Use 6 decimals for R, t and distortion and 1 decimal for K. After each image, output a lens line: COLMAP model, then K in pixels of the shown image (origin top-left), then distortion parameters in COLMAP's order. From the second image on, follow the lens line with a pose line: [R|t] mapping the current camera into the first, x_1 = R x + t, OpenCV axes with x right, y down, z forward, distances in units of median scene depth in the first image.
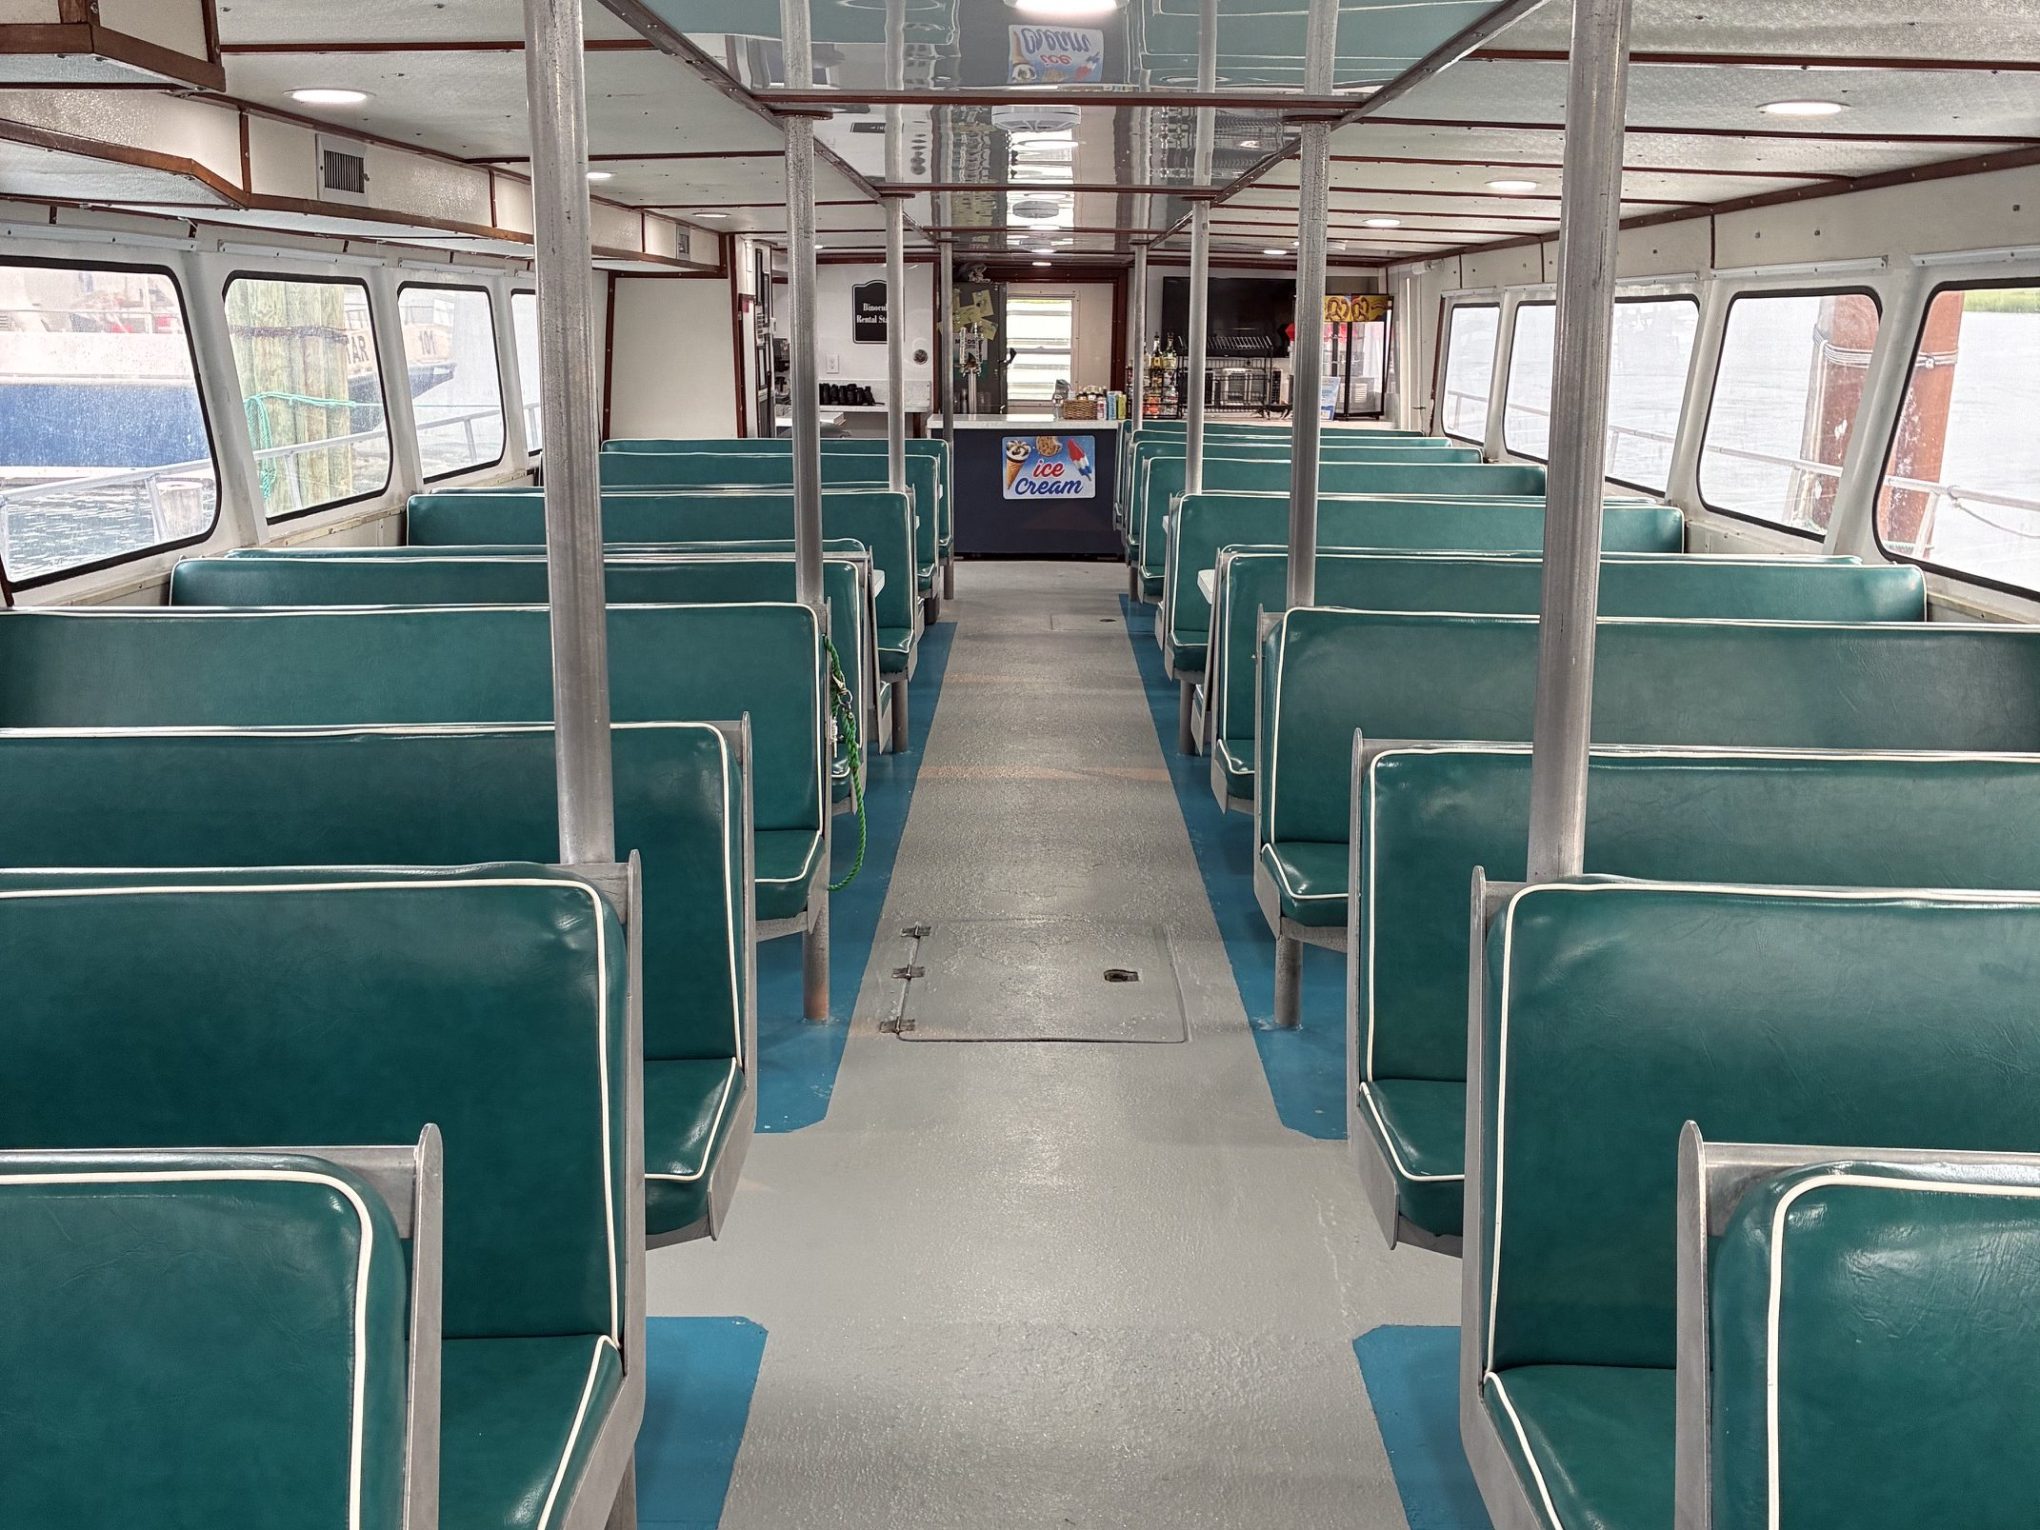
lens RADIAL K [[1929.0, 0, 1020.0], [0, 1929.0, 765.0], [0, 0, 1]] dist [0.004771, -0.009475]
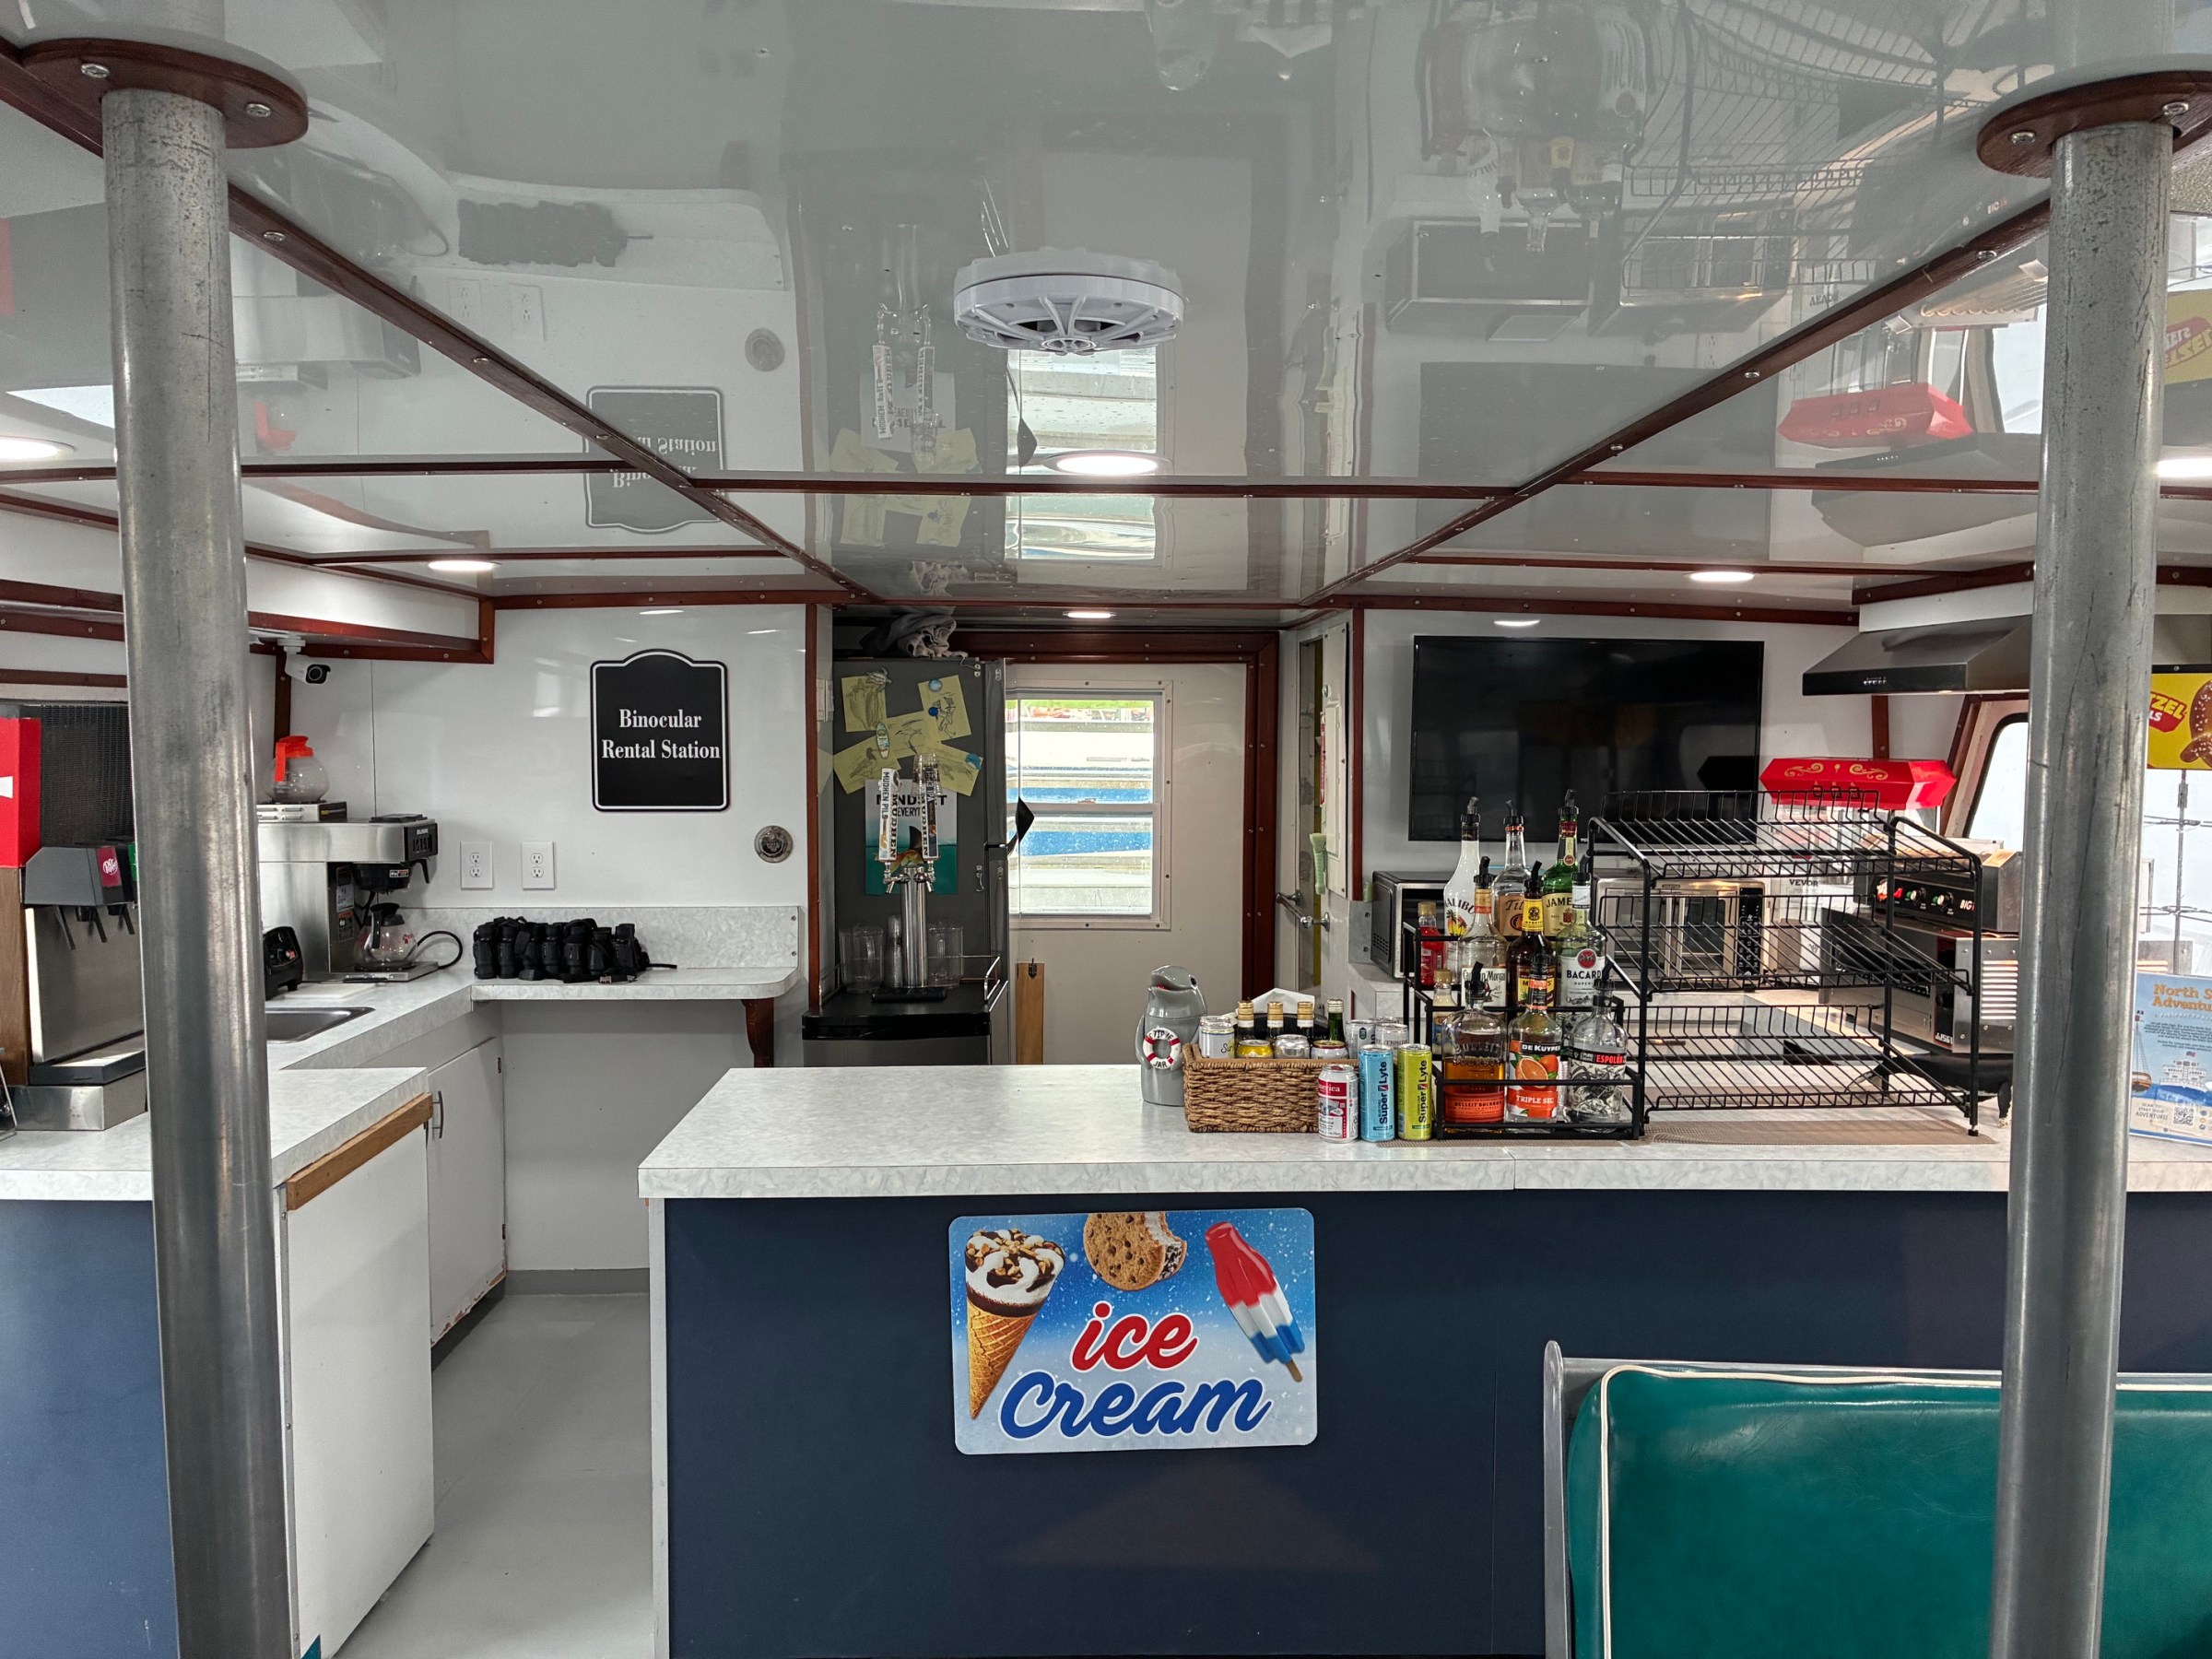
lens RADIAL K [[2091.6, 0, 1106.0], [0, 2091.6, 829.5], [0, 0, 1]] dist [0.004771, -0.009475]
pose [[0.999683, -0.008328, 0.023775, 0.004334], [0.012431, 0.983953, -0.177992, -0.140354], [-0.021912, 0.178231, 0.983745, 0.592622]]
